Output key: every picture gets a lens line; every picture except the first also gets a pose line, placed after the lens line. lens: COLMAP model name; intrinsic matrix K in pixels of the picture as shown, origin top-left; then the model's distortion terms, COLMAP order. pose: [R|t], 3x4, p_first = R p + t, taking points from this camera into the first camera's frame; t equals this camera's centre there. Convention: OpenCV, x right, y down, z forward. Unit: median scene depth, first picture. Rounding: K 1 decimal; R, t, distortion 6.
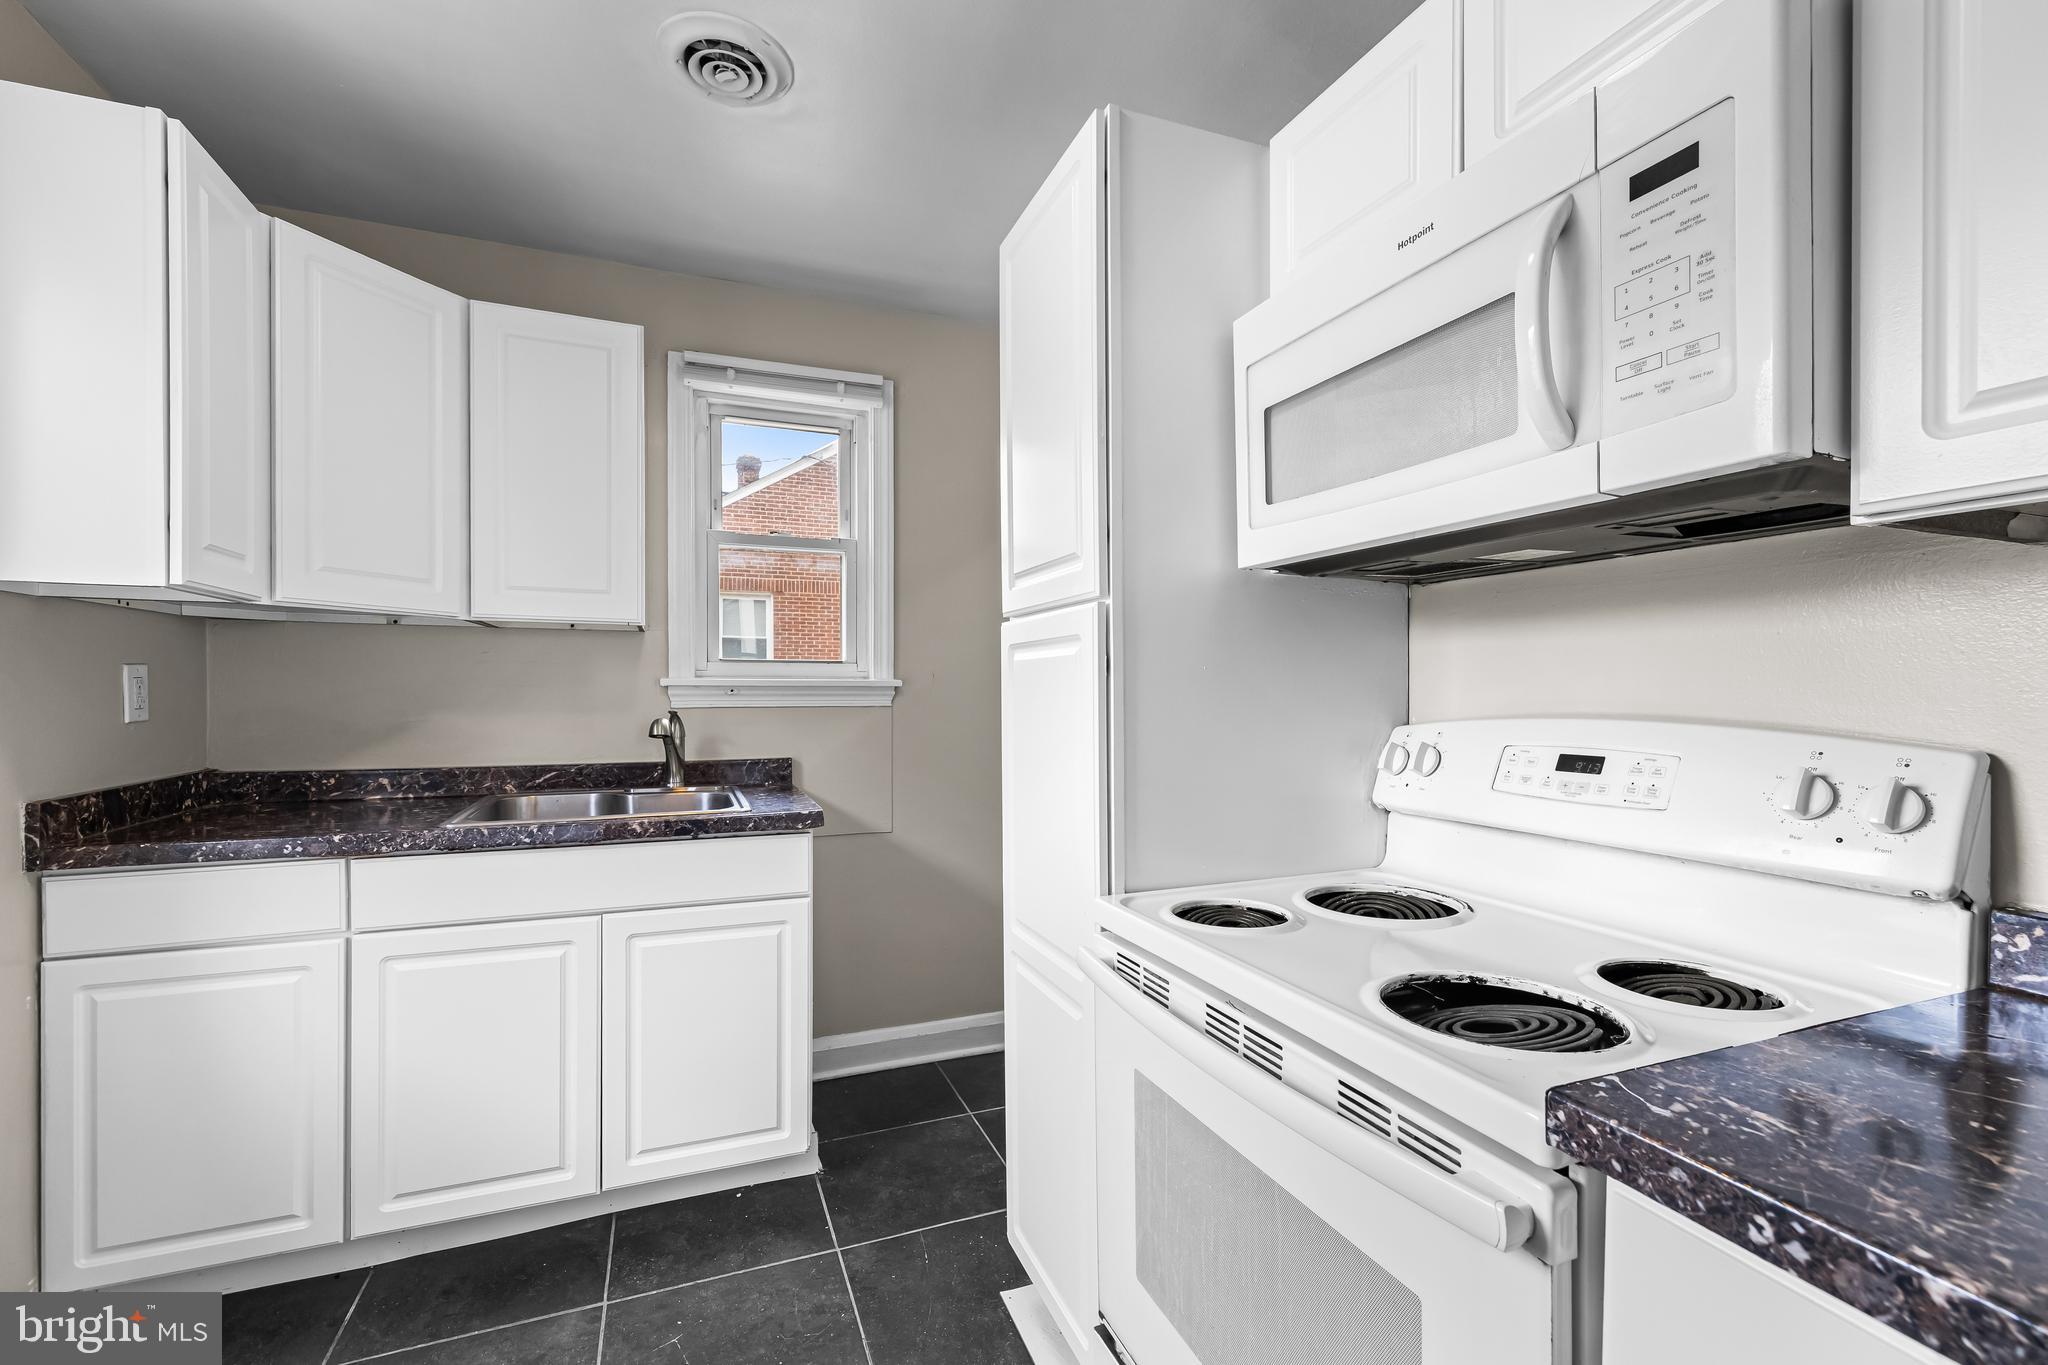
lens RADIAL K [[890.6, 0, 1023.4], [0, 890.6, 690.0], [0, 0, 1]] dist [0.015444, 0.000060]
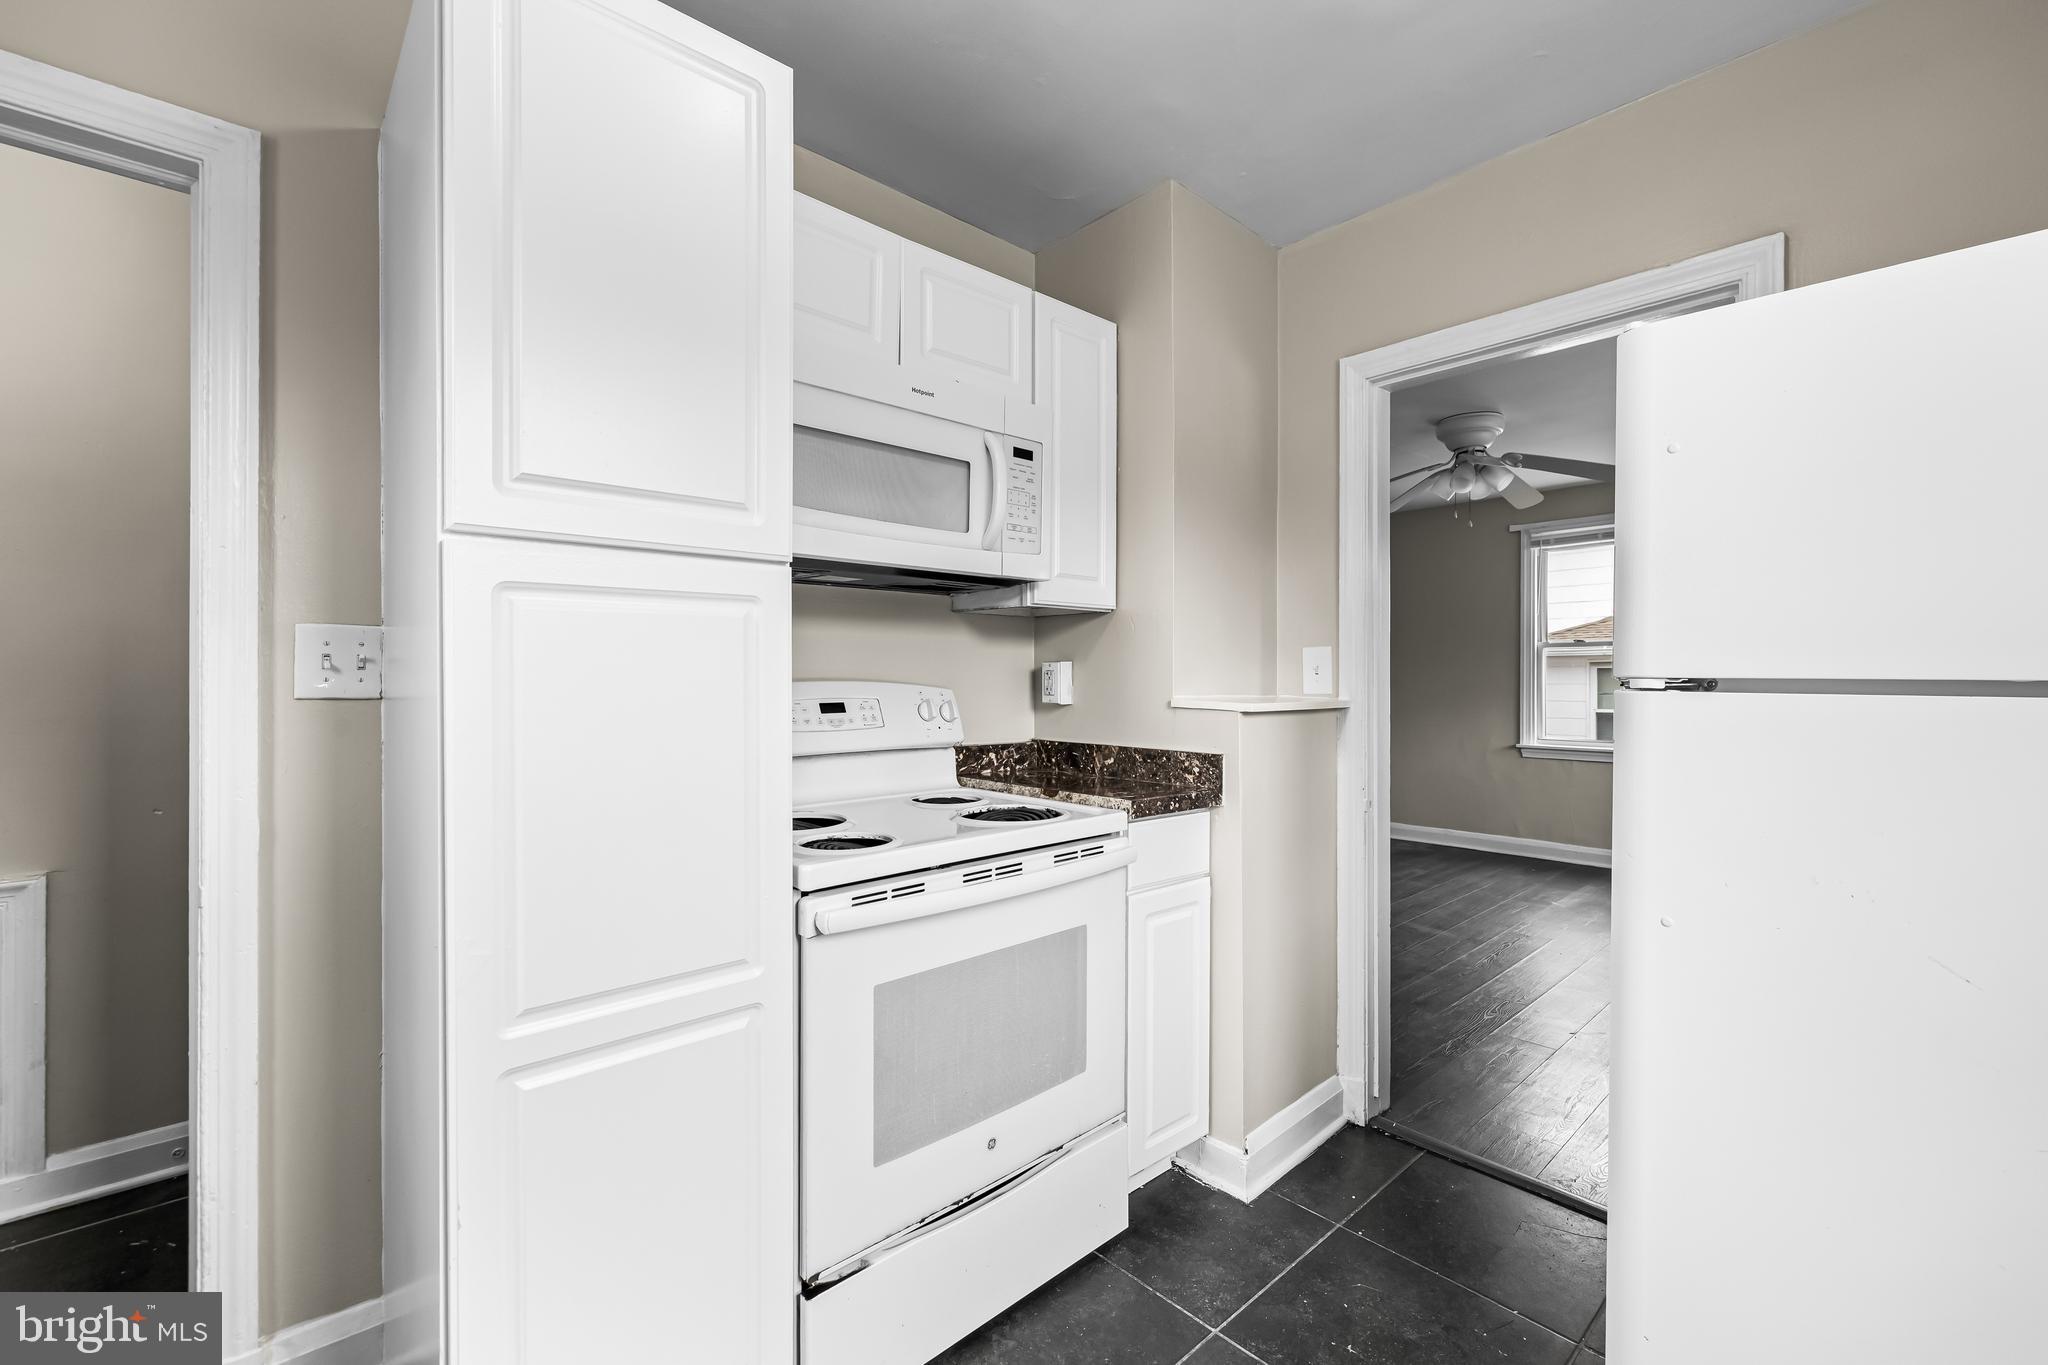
lens RADIAL K [[861.5, 0, 1032.0], [0, 861.5, 675.2], [0, 0, 1]] dist [-0.004235, 0.000167]
pose [[-0.368870, 0.002757, 0.929477, -1.425332], [0.001738, 0.999996, -0.002276, 0.036468], [-0.929479, 0.000776, -0.368873, 1.766283]]
